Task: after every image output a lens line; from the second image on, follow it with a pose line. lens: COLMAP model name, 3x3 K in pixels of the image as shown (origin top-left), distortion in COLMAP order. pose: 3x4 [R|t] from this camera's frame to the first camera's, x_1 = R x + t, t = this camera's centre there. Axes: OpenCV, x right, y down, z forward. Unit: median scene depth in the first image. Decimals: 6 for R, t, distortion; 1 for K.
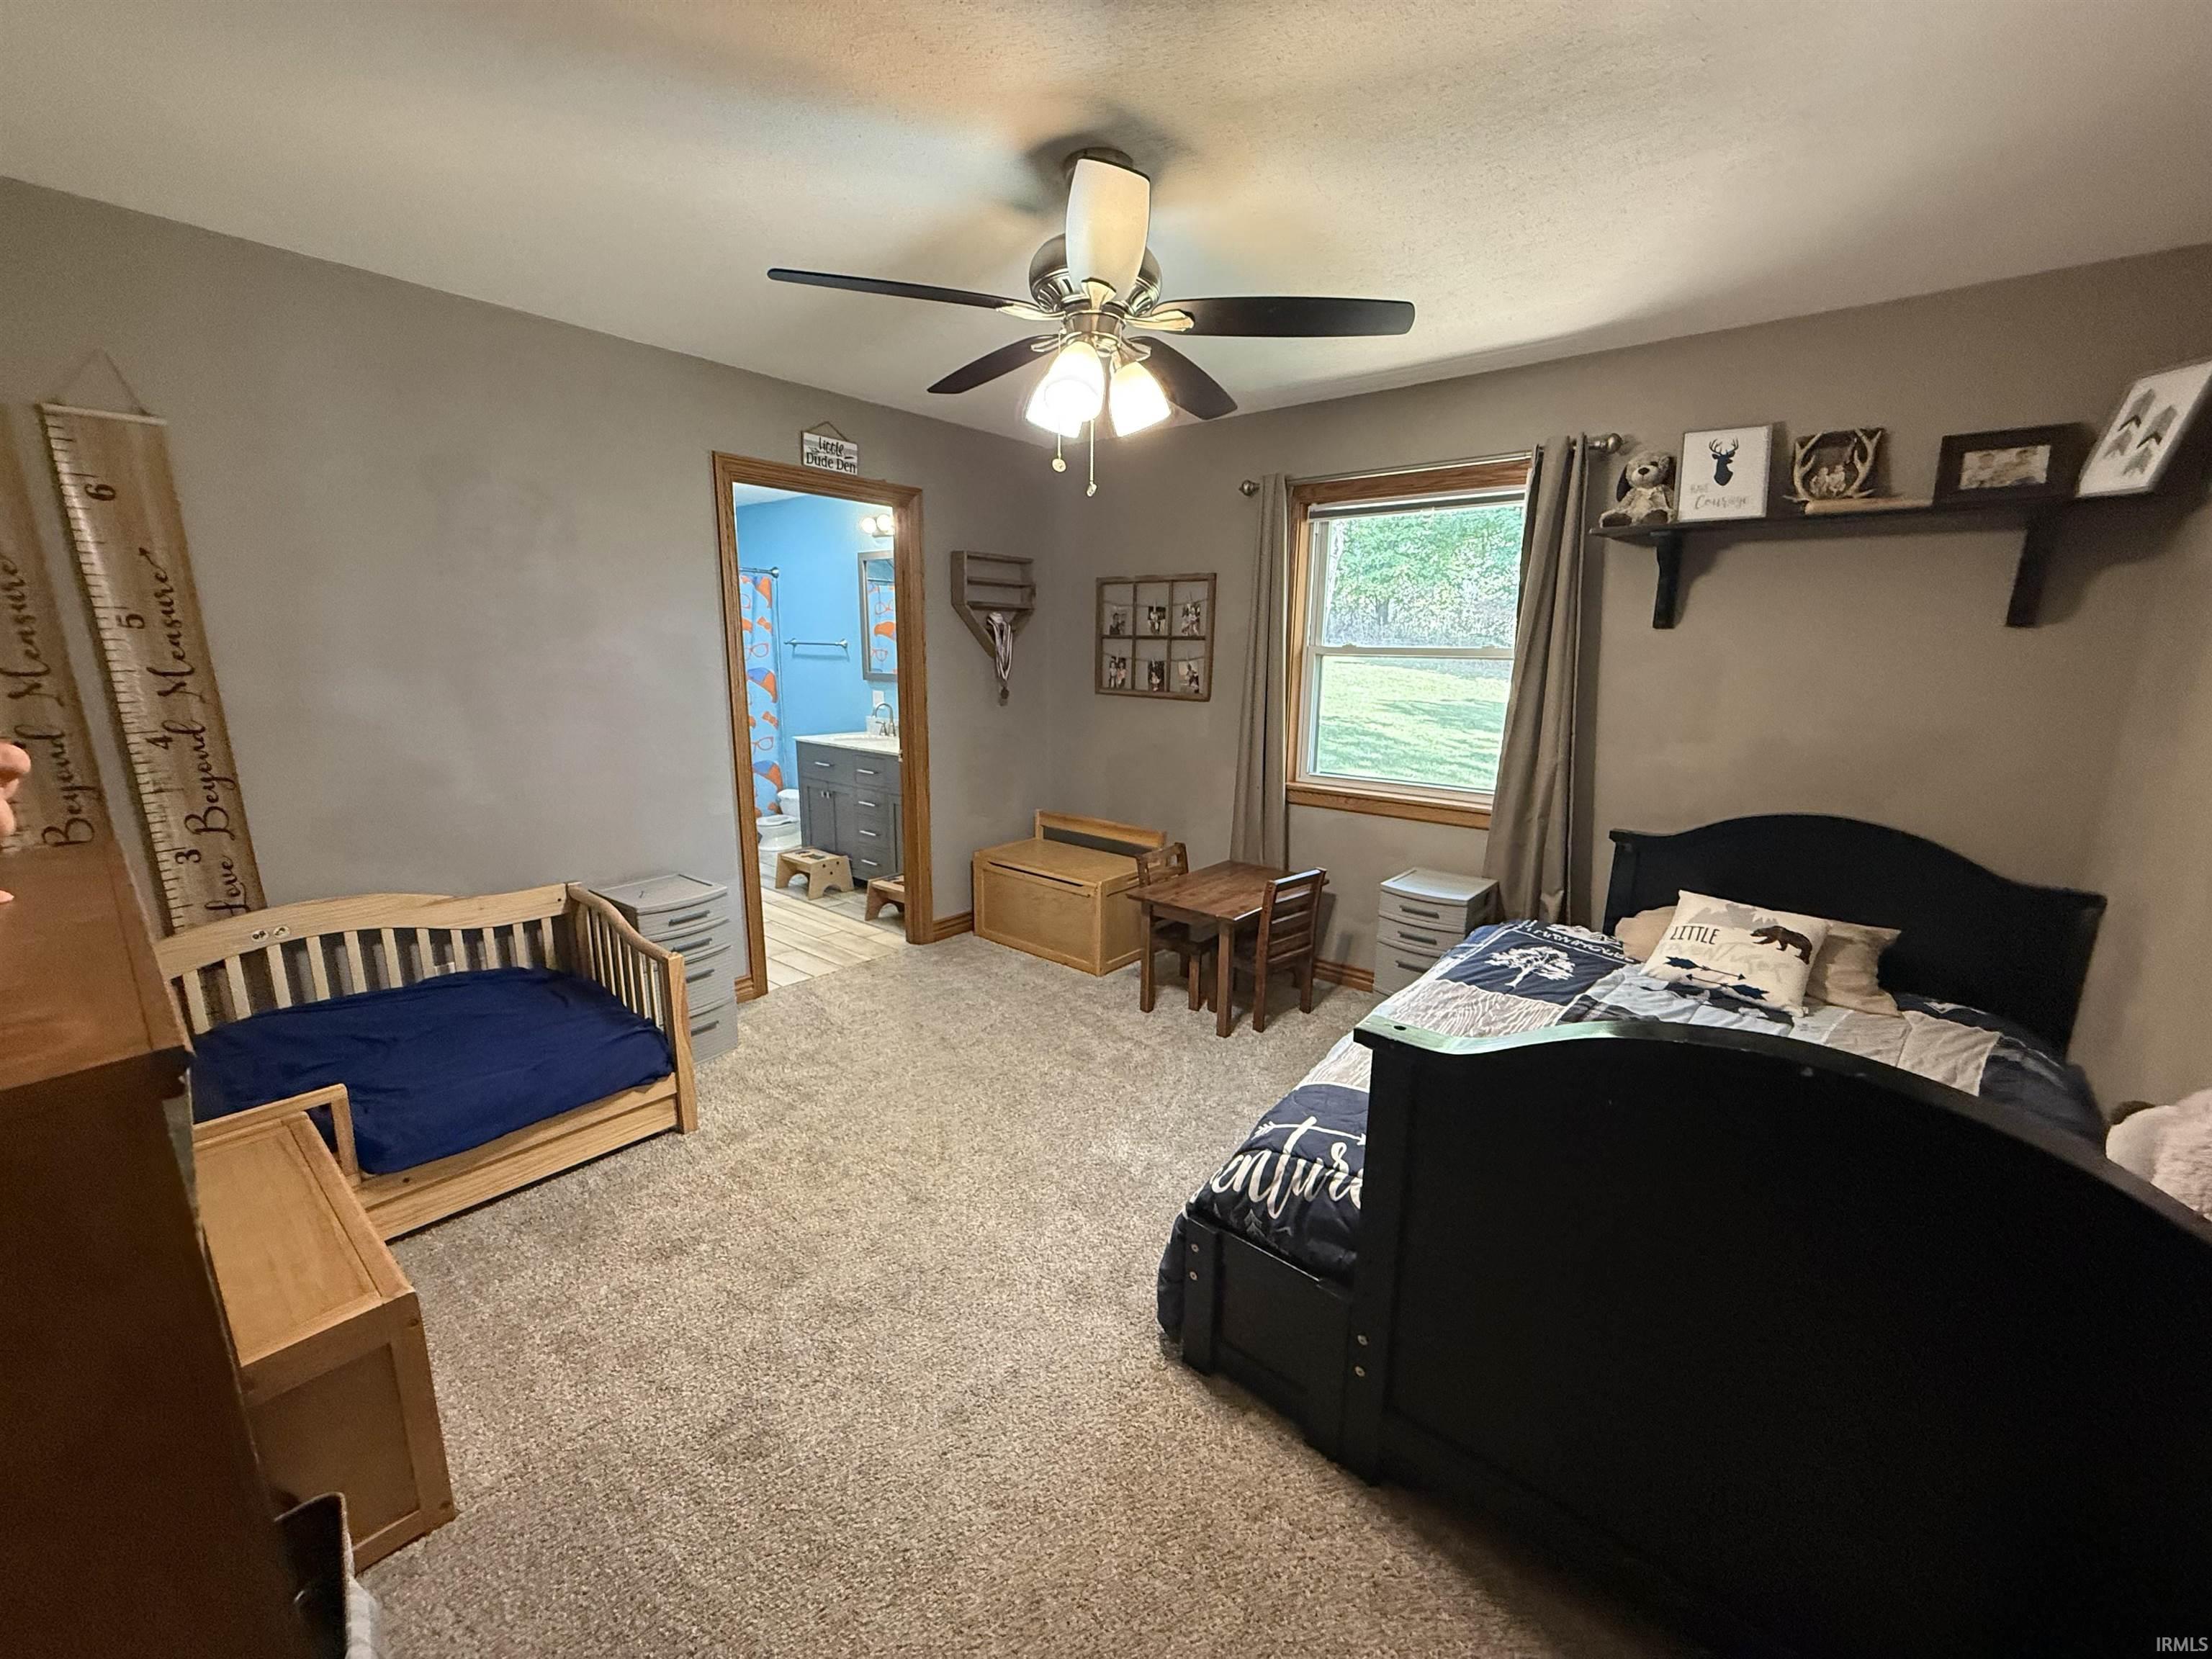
lens RADIAL K [[884.0, 0, 1102.9], [0, 884.0, 833.2], [0, 0, 1]] dist [-0.000524, 0.000784]
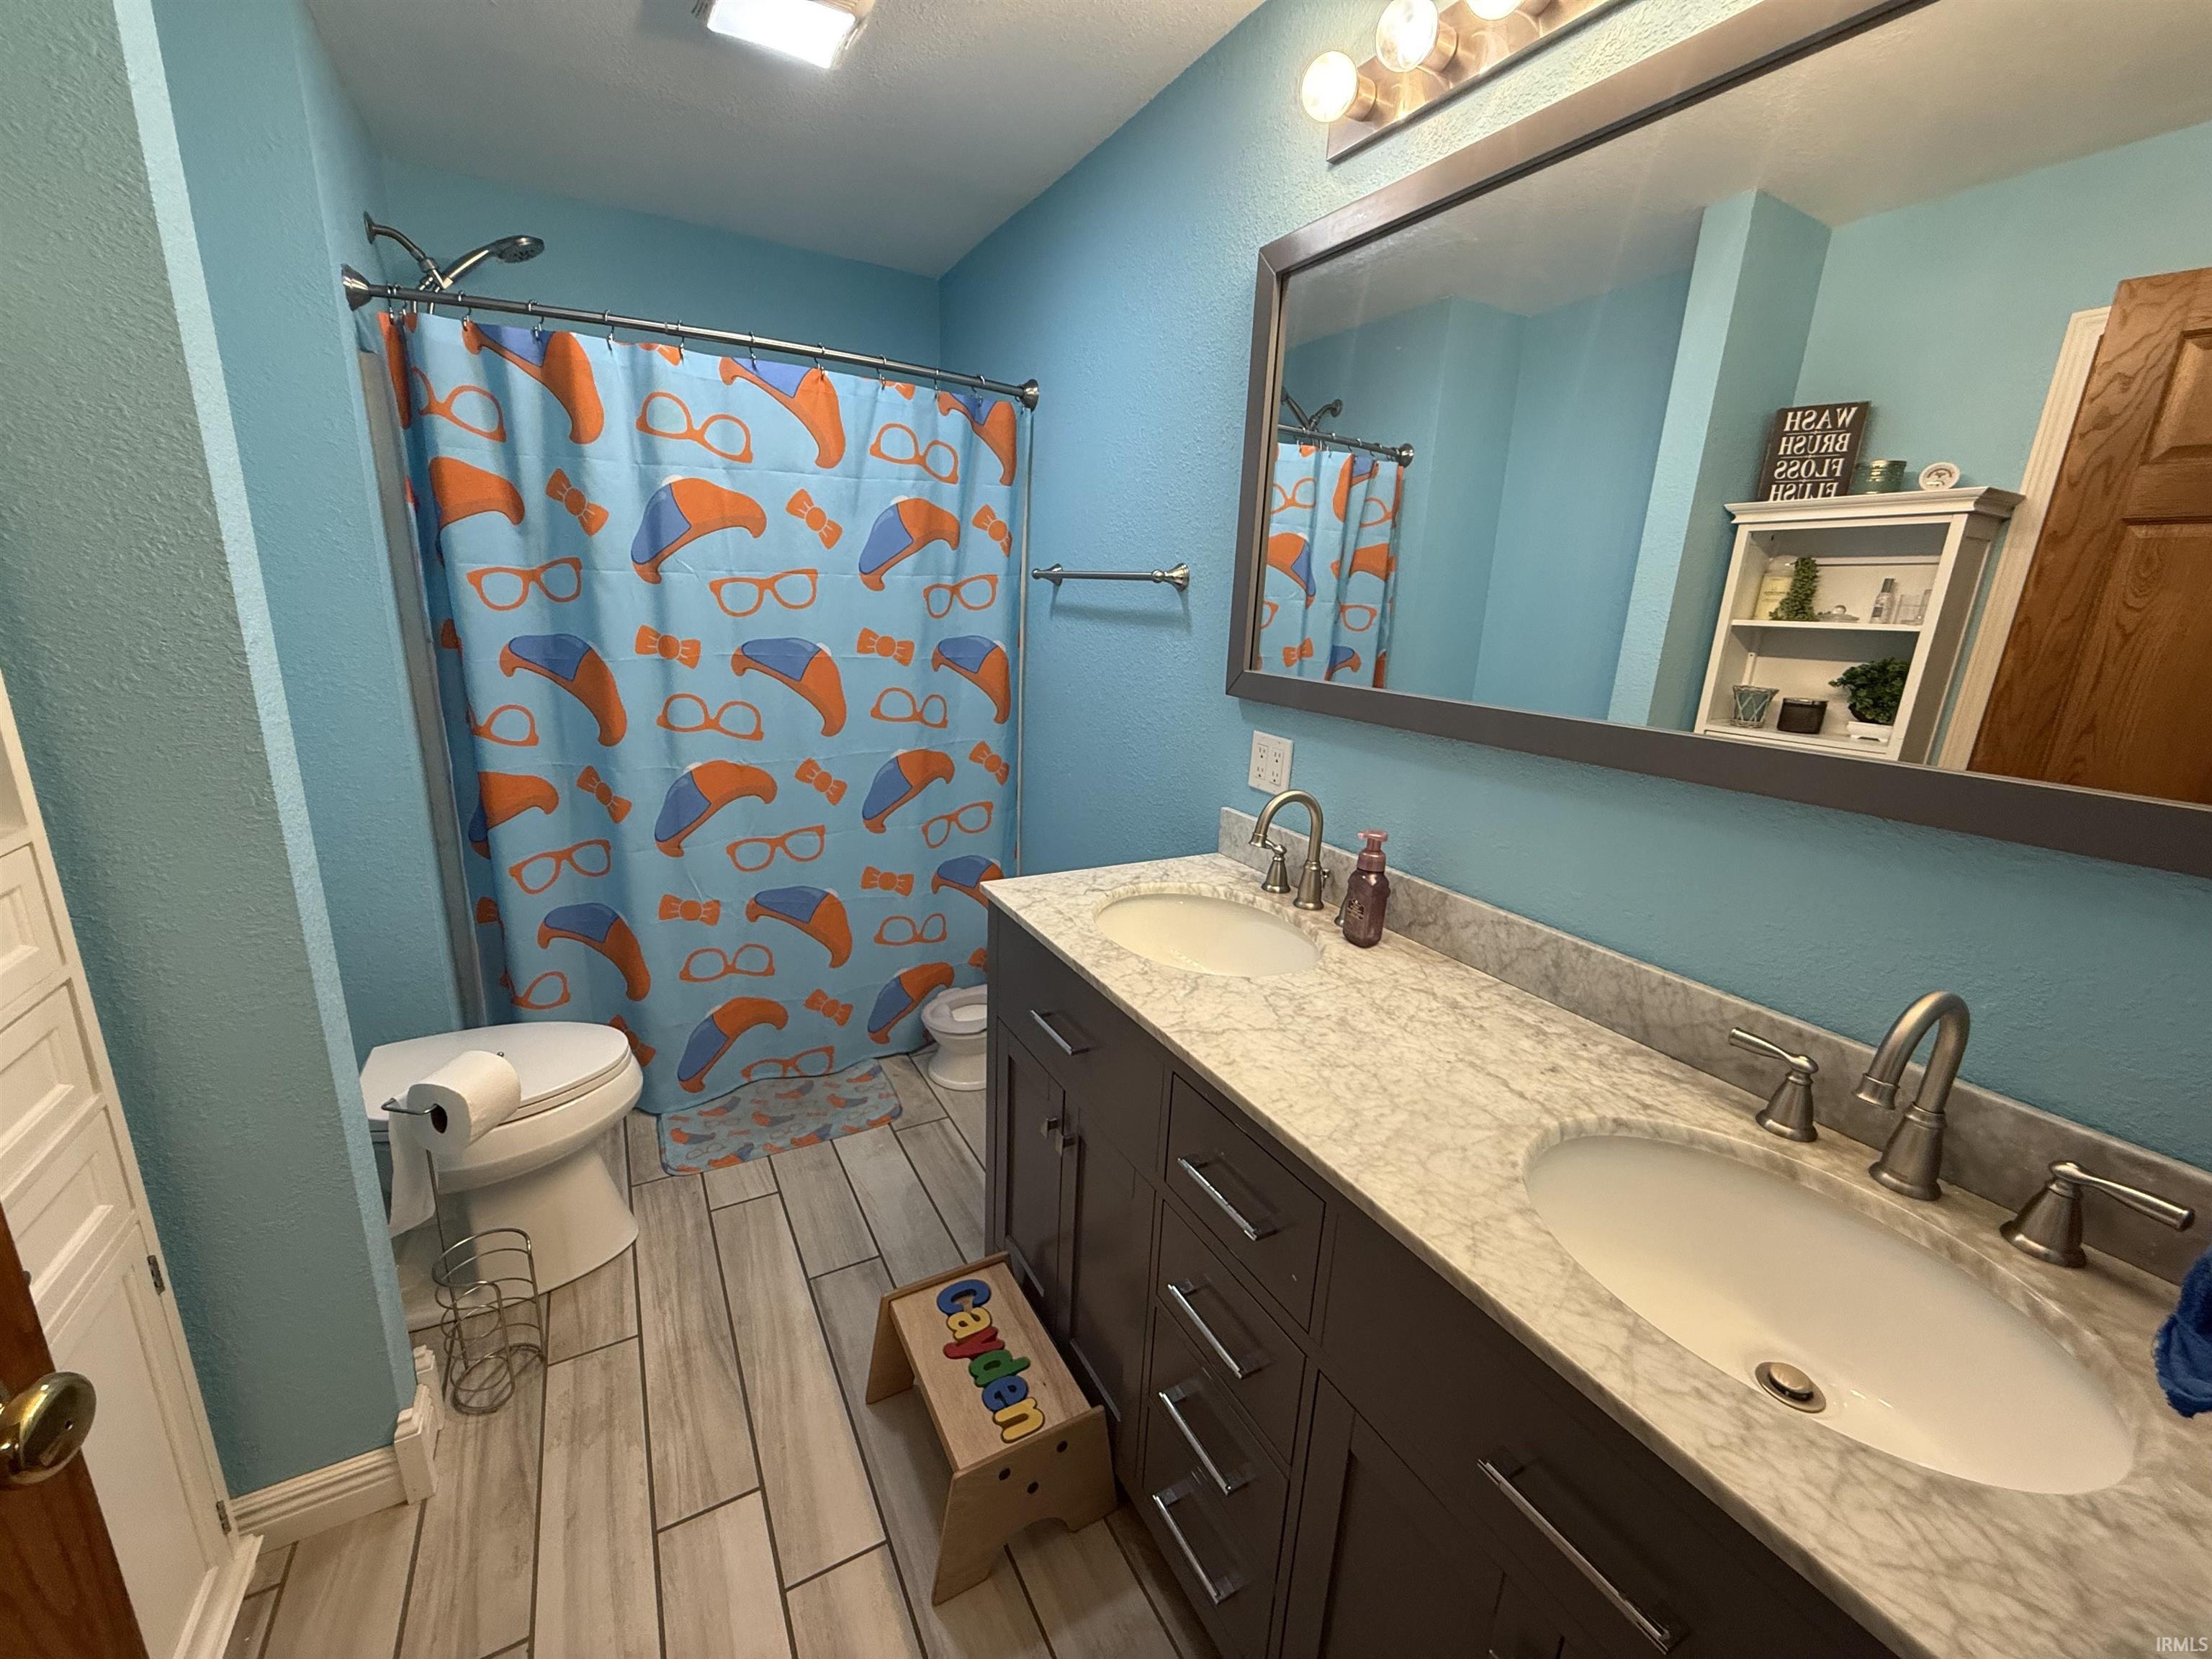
lens RADIAL K [[884.0, 0, 1111.0], [0, 884.0, 823.8], [0, 0, 1]] dist [-0.000524, 0.000784]
pose [[0.937248, 0.119671, -0.327484, -0.184105], [-0.102151, 0.992285, 0.070255, -0.135585], [0.333365, -0.032394, 0.942241, 0.631083]]
